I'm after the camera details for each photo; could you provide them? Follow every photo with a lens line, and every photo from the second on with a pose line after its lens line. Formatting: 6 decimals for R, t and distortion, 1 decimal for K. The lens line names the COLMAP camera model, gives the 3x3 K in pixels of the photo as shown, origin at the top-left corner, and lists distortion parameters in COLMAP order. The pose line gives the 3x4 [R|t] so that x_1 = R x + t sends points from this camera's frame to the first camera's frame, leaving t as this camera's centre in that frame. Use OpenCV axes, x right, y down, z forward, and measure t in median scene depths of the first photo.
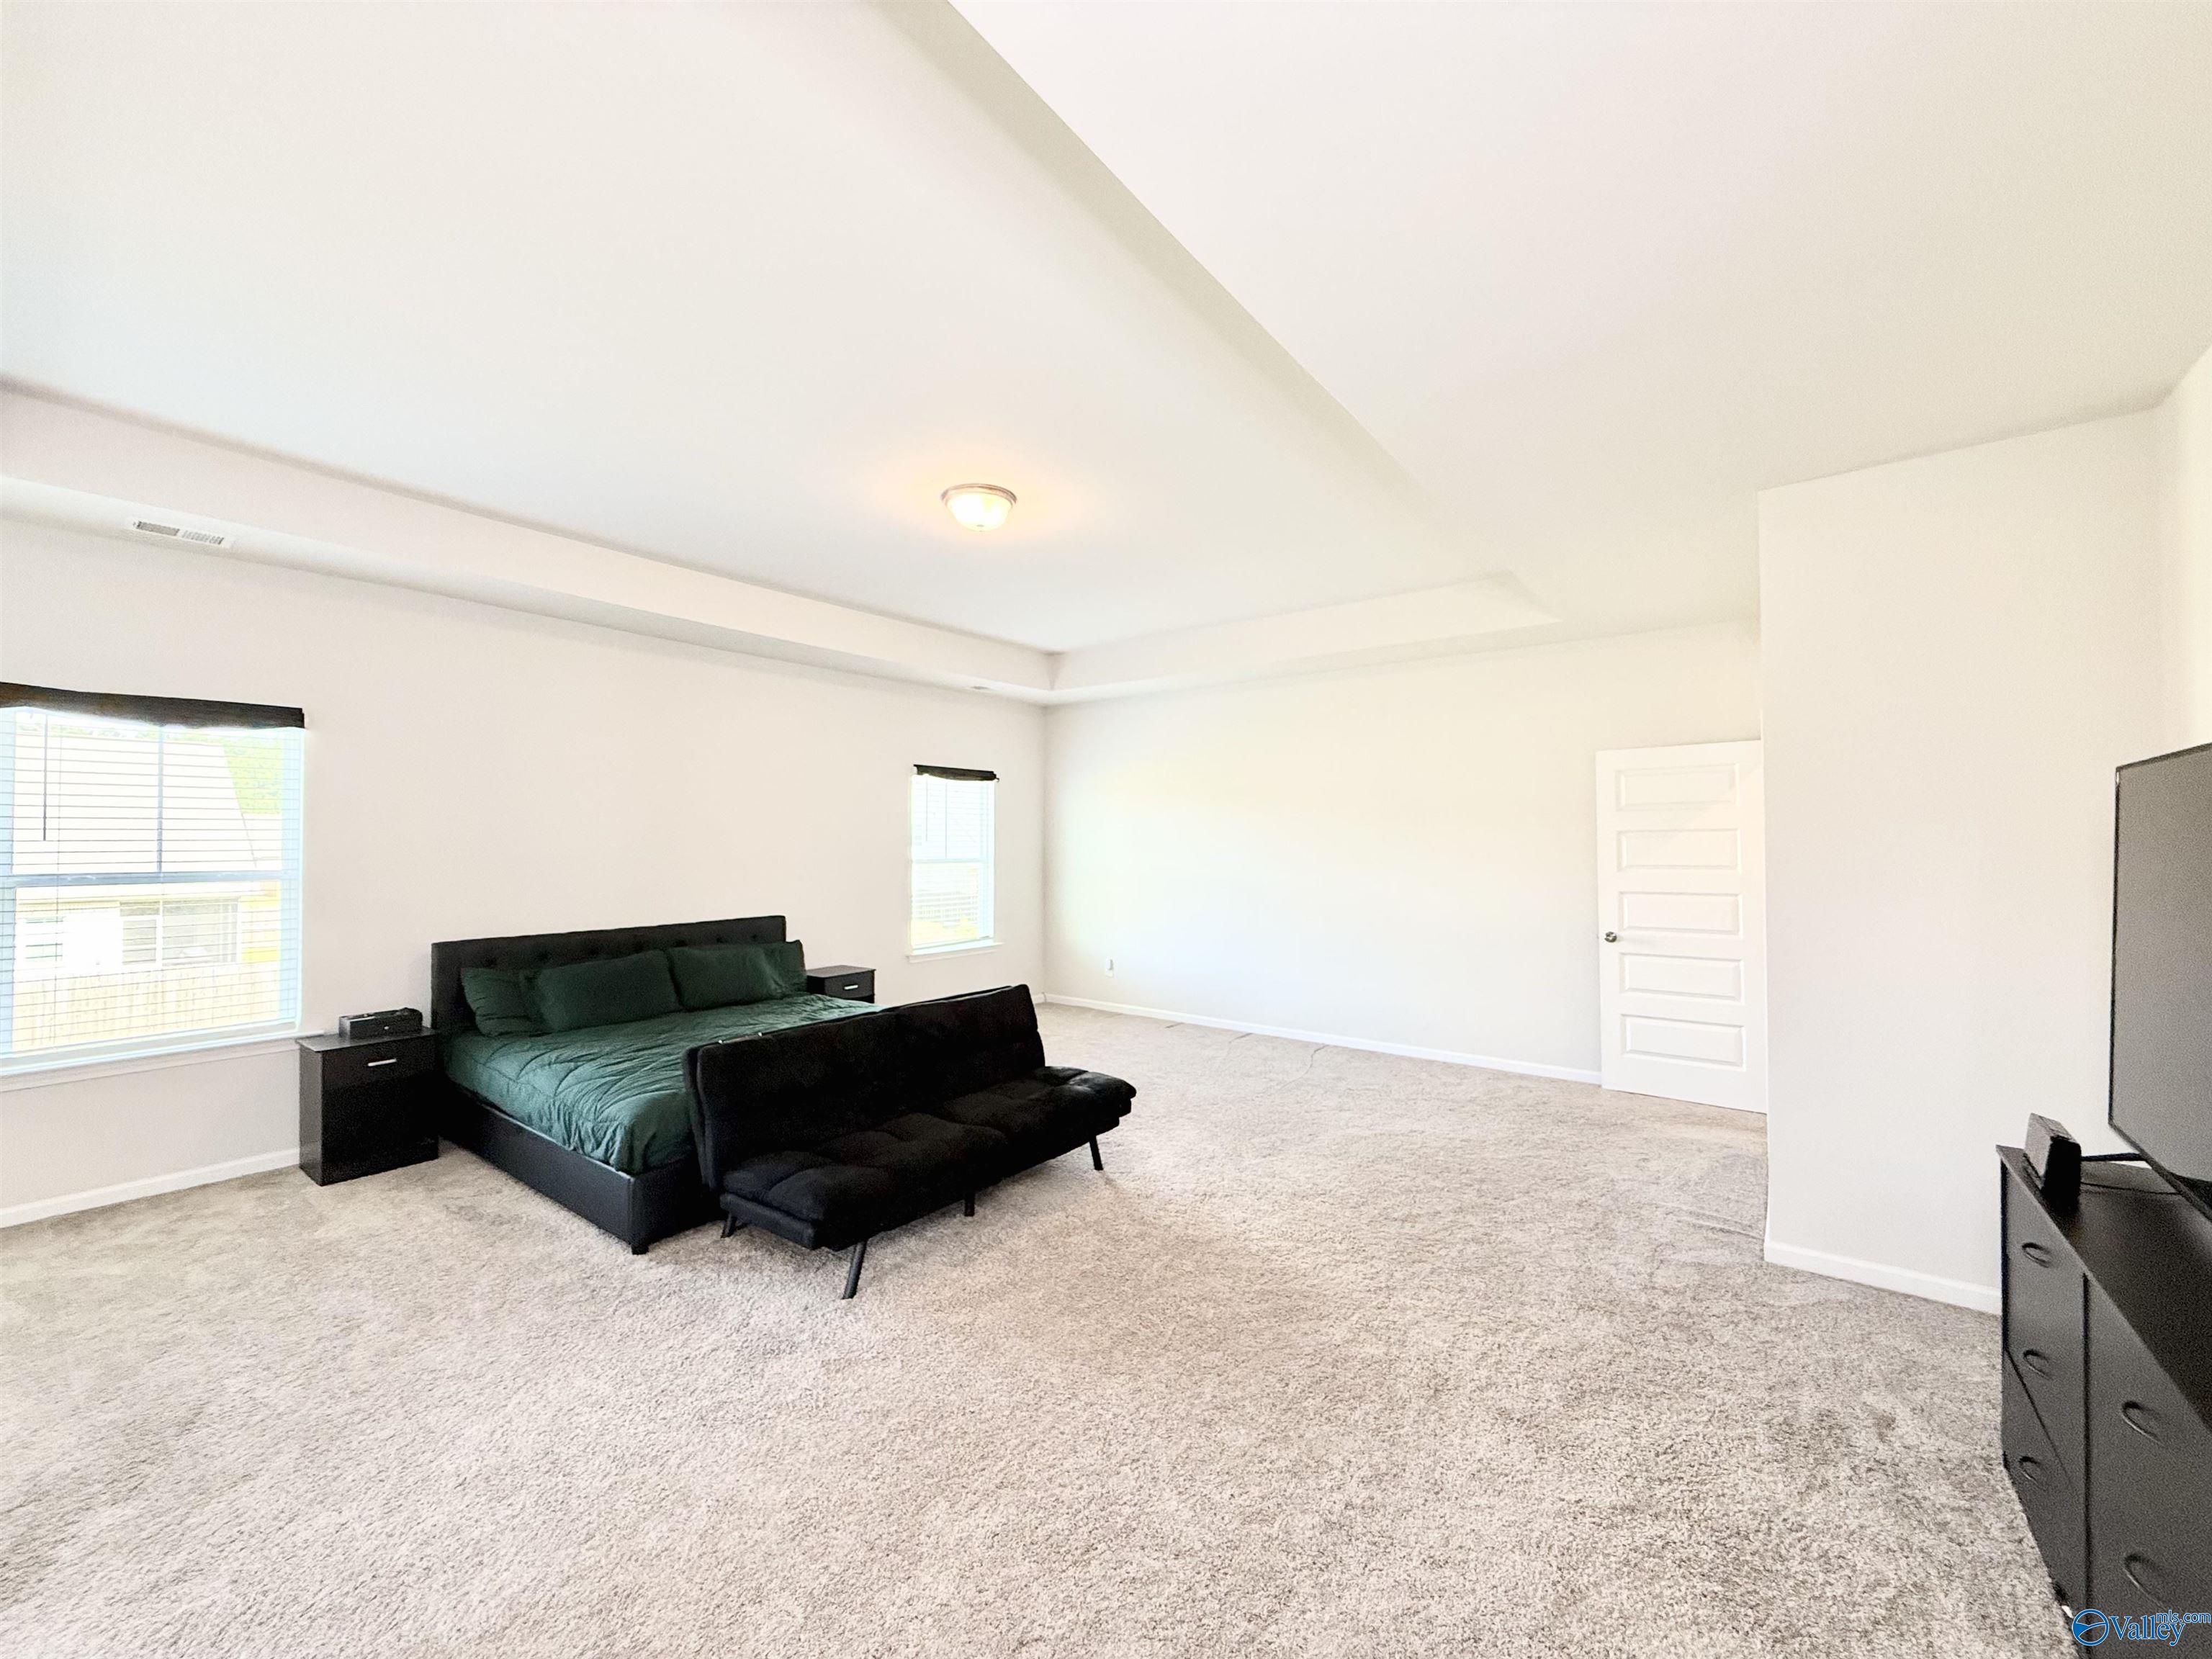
lens RADIAL K [[874.2, 0, 1099.9], [0, 874.2, 828.5], [0, 0, 1]] dist [0.000113, 0.000311]
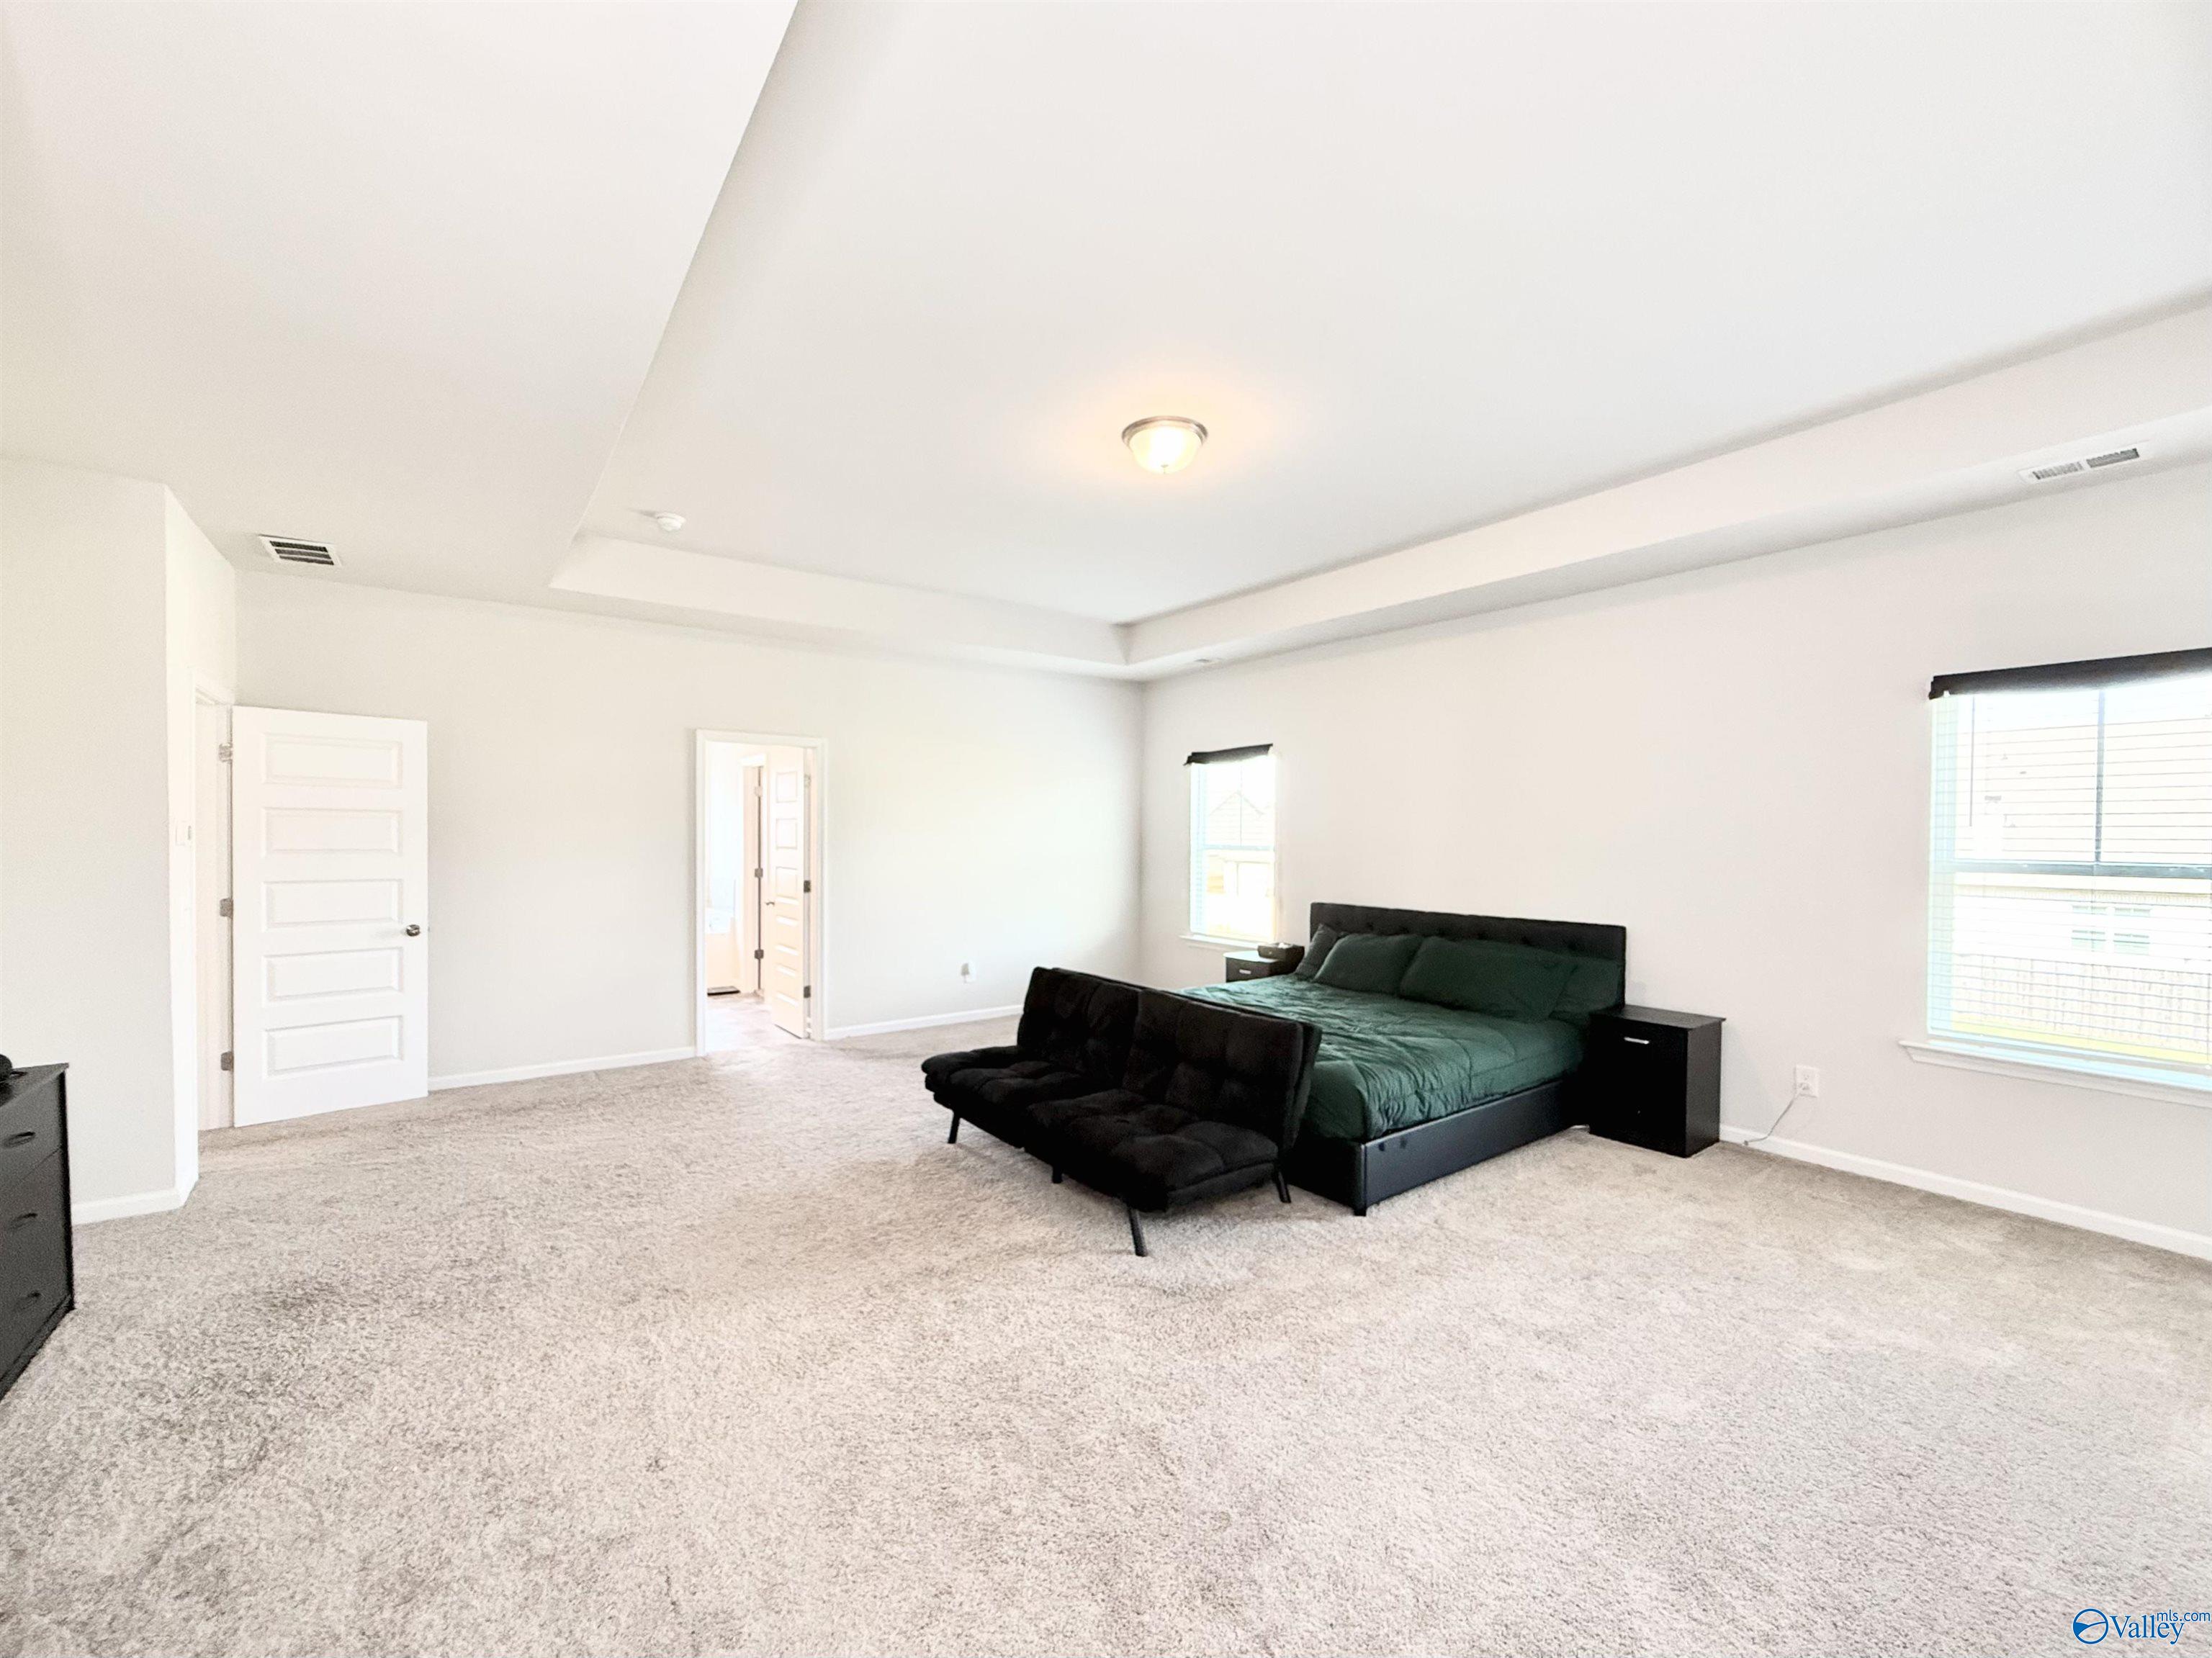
lens RADIAL K [[885.9, 0, 1094.9], [0, 885.9, 850.0], [0, 0, 1]] dist [0.000098, 0.000074]
pose [[-0.273182, 0.022841, -0.961691, 0.487411], [0.009248, 0.999734, 0.021118, 0.014156], [0.961918, -0.003125, -0.273321, 0.770957]]
